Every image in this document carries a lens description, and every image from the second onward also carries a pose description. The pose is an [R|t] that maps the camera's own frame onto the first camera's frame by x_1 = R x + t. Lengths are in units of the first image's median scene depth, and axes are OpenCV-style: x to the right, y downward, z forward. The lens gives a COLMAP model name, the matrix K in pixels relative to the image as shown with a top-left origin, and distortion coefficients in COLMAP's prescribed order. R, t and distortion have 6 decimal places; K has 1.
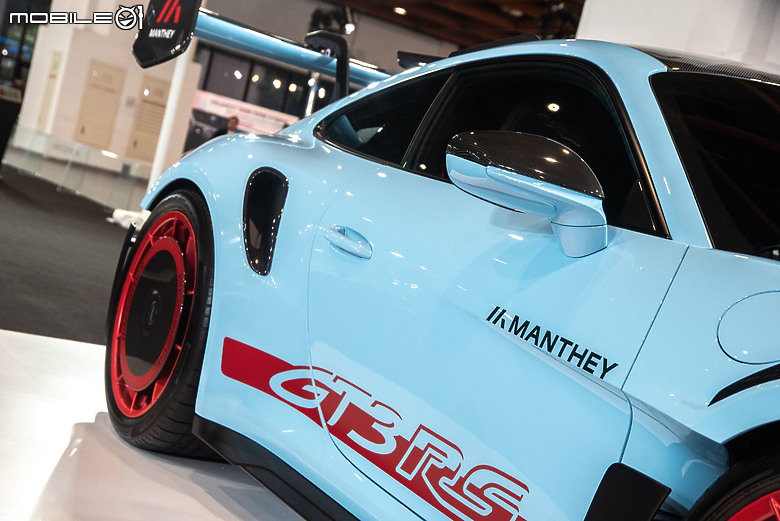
lens RADIAL K [[1358.1, 0, 390.0], [0, 1358.1, 260.5], [0, 0, 1]] dist [0.019540, 0.025348]
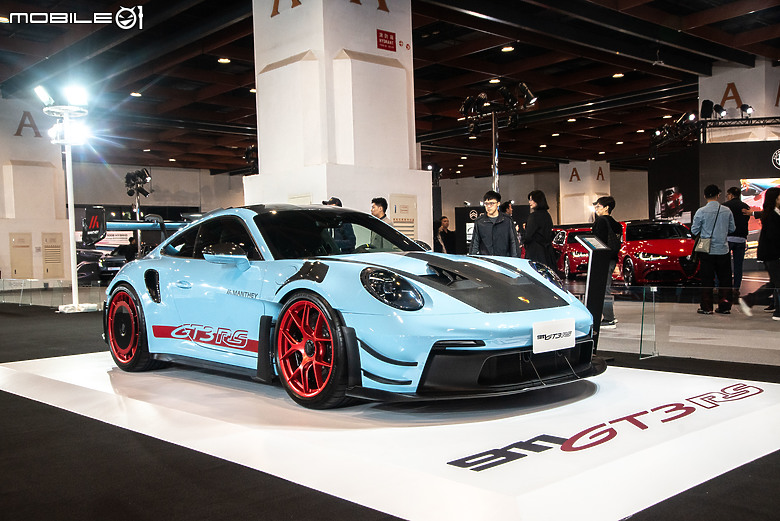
lens RADIAL K [[777.2, 0, 390.5], [0, 777.2, 279.1], [0, 0, 1]] dist [0.067315, 0.000098]
pose [[0.934144, -0.278411, 0.223297, 0.019870], [0.275365, 0.960271, 0.045319, 0.025514], [-0.227043, 0.019154, 0.973696, -0.962426]]
